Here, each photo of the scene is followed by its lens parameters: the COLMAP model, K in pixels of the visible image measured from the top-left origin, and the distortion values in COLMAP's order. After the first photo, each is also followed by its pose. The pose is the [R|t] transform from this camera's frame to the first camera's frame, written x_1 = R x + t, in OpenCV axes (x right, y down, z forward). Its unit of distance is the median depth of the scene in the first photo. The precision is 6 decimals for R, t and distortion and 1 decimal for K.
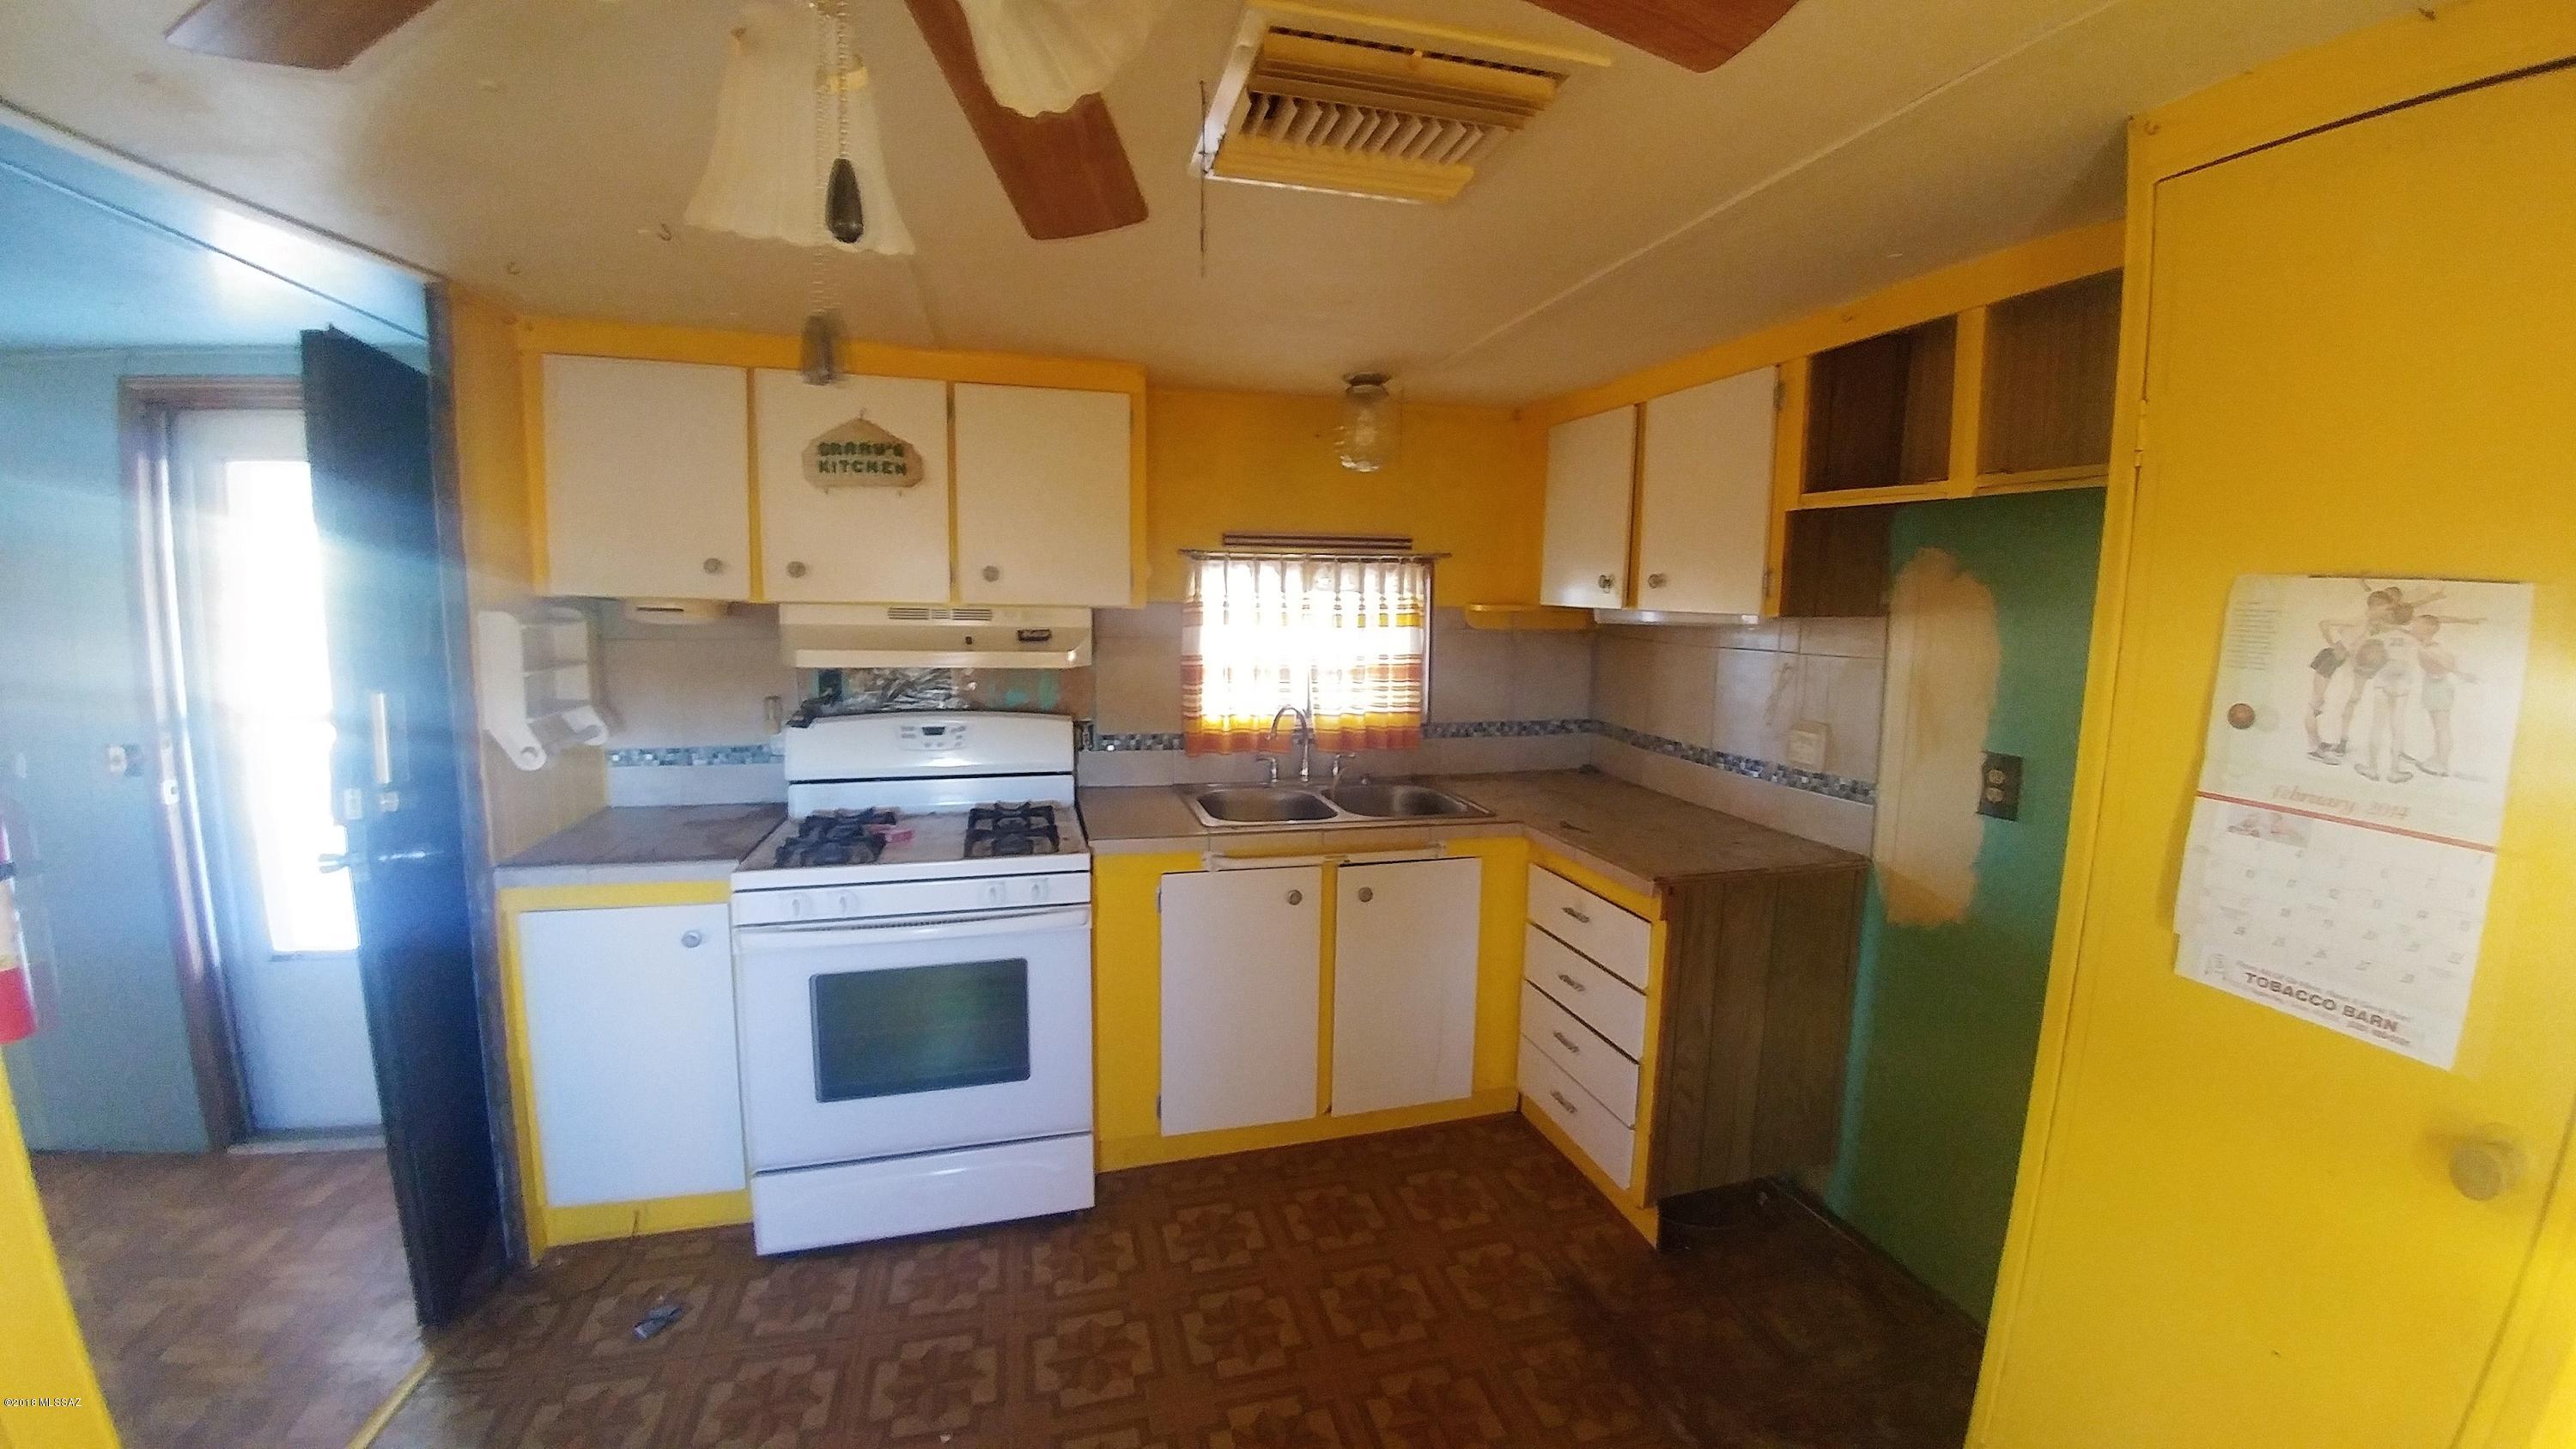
lens RADIAL K [[919.7, 0, 1280.0], [0, 919.7, 692.3], [0, 0, 1]] dist [-0.042064, -0.007026]
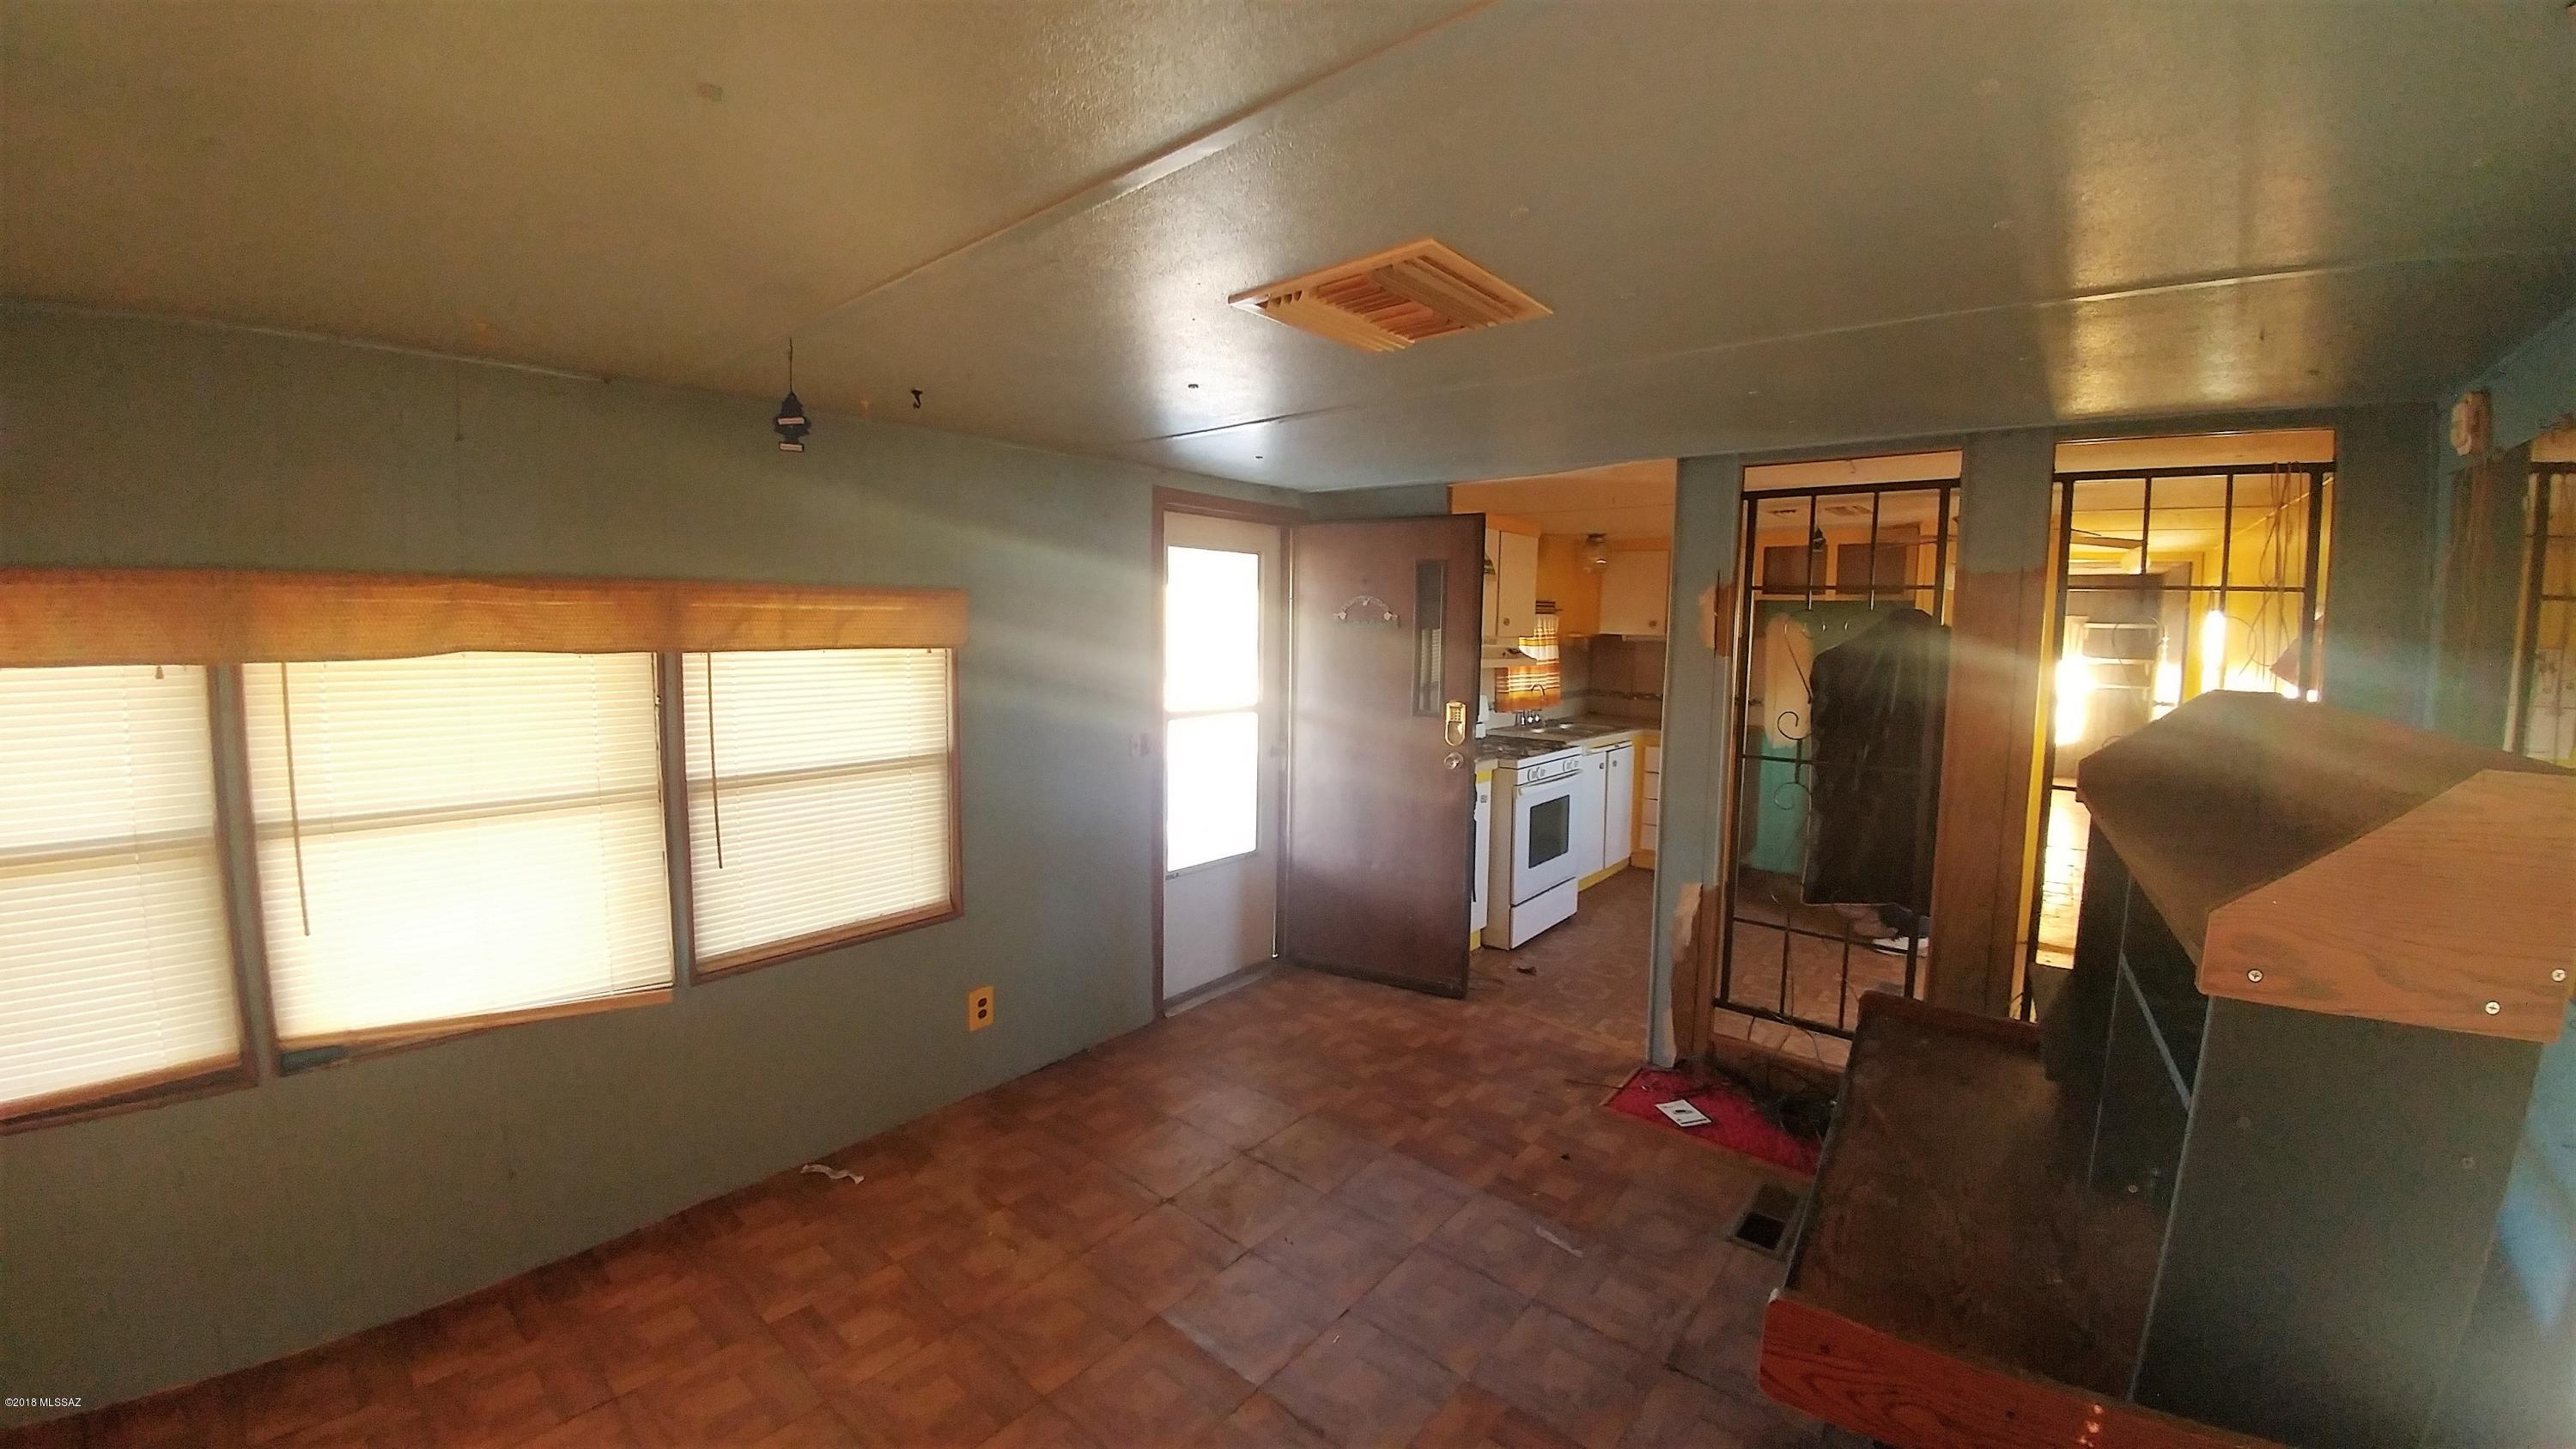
lens RADIAL K [[919.7, 0, 1280.0], [0, 919.7, 692.3], [0, 0, 1]] dist [-0.042064, -0.007026]
pose [[0.835835, -0.054385, 0.546280, -2.139068], [0.069175, 0.997583, -0.006527, 0.003781], [-0.544605, 0.043245, 0.837577, -0.530855]]
